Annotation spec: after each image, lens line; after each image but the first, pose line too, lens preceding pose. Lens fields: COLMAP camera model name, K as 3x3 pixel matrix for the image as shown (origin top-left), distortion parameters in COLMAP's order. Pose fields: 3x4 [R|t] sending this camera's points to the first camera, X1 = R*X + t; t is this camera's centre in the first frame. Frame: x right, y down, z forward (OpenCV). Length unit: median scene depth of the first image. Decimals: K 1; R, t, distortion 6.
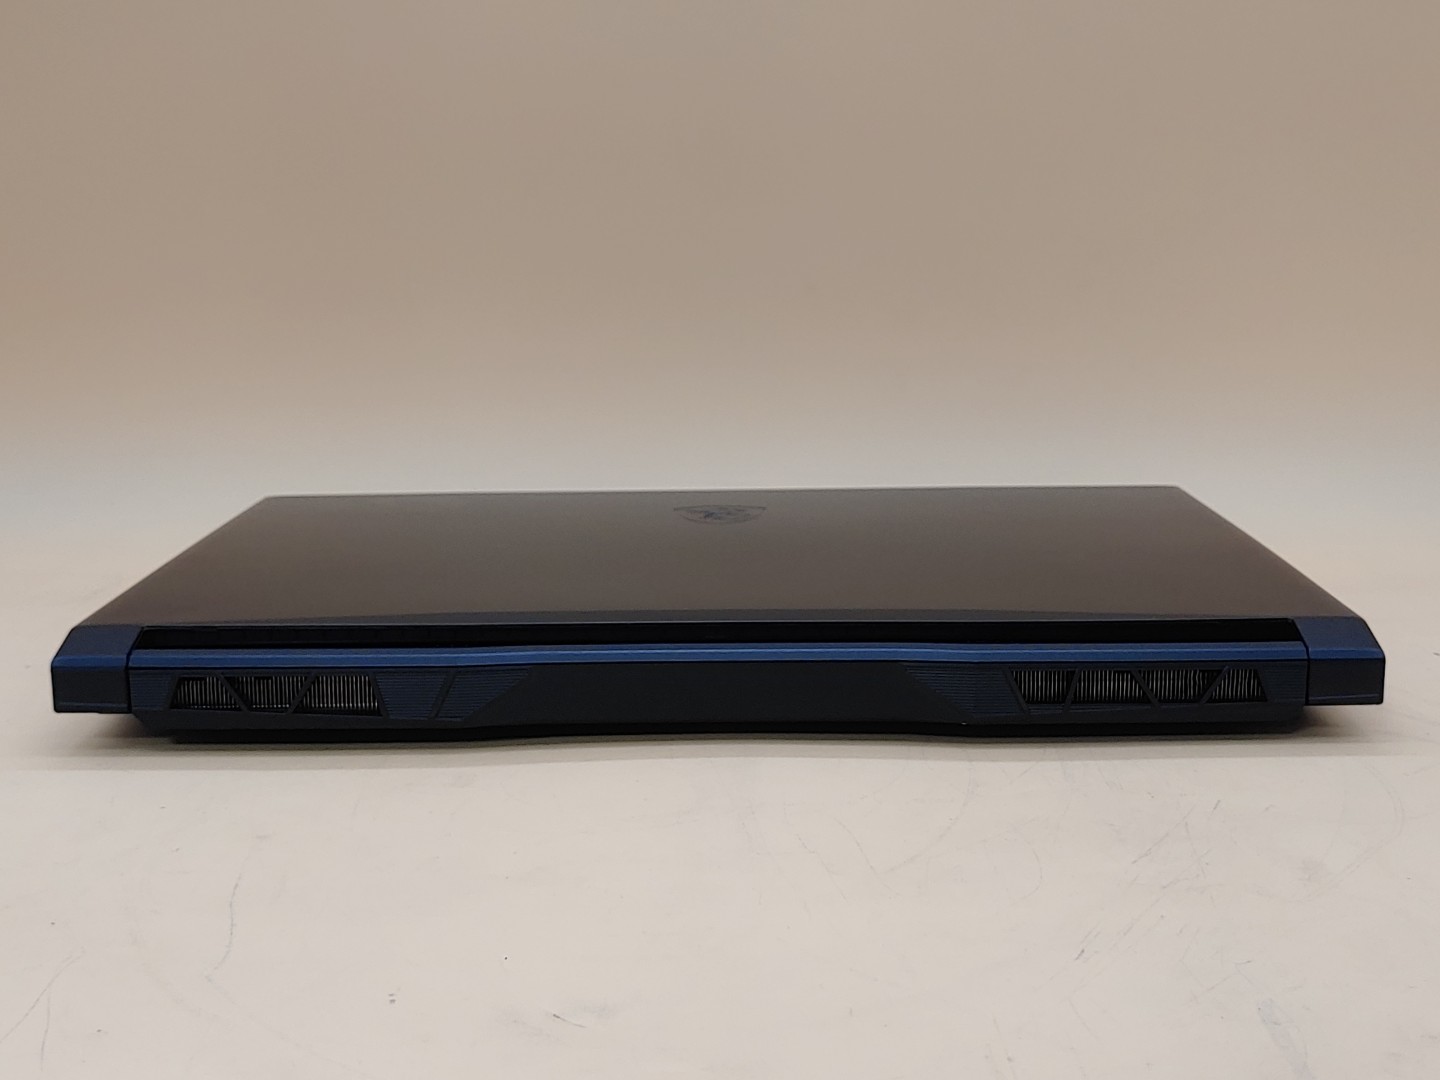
lens RADIAL K [[1839.7, 0, 719.0], [0, 1839.7, 539.4], [0, 0, 1]] dist [0.134748, 0.000000]
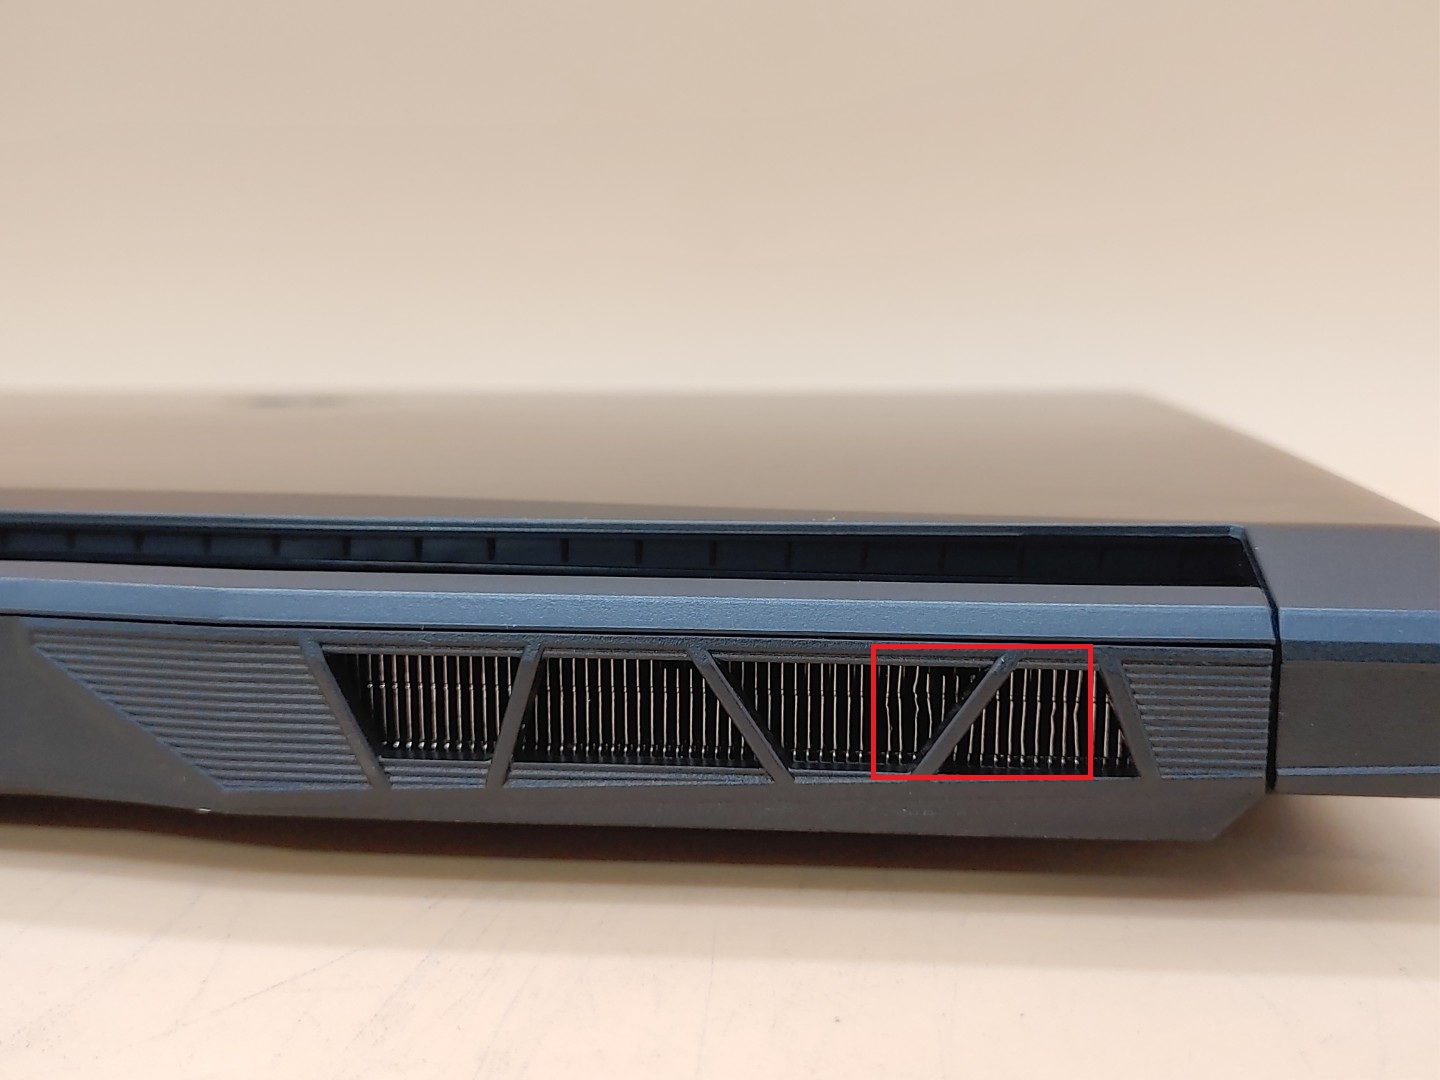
lens RADIAL K [[1523.2, 0, 721.5], [0, 1523.2, 540.1], [0, 0, 1]] dist [0.082135, 0.000000]
pose [[0.991873, 0.013135, -0.126552, 0.257086], [-0.024404, 0.995829, -0.087911, 0.072640], [0.124869, 0.090284, 0.988057, 0.734188]]
